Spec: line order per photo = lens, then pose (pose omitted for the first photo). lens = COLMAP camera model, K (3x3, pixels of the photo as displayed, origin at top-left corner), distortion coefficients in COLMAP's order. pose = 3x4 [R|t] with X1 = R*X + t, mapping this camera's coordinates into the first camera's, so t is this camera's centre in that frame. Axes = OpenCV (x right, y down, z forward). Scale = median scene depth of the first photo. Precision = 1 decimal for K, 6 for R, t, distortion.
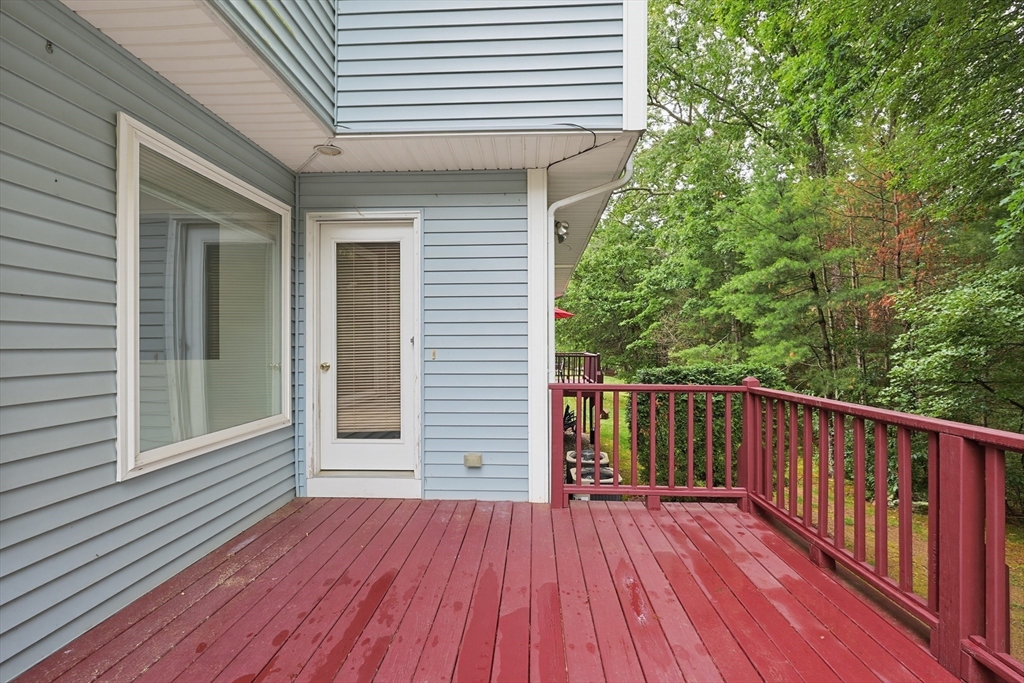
lens RADIAL K [[437.7, 0, 519.0], [0, 437.7, 341.2], [0, 0, 1]] dist [-0.006288, 0.000867]
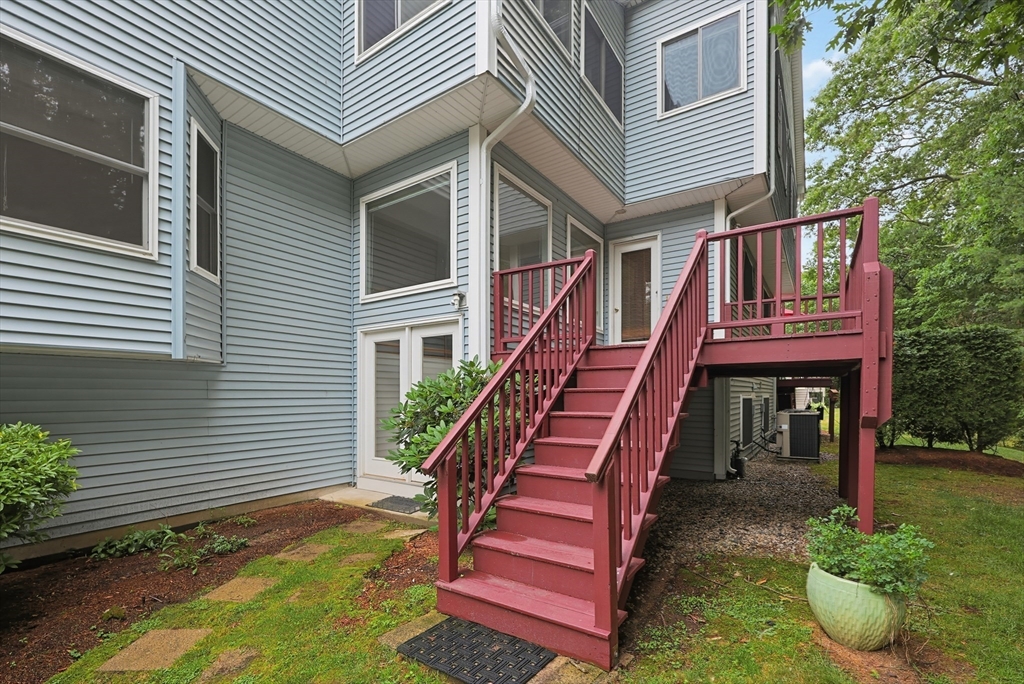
lens RADIAL K [[437.7, 0, 525.6], [0, 437.7, 387.8], [0, 0, 1]] dist [-0.006288, 0.000867]
pose [[0.855923, 0.002717, -0.517096, 0.314524], [0.002056, 0.999960, 0.008657, 0.443886], [0.517099, -0.008473, 0.855884, -1.166484]]
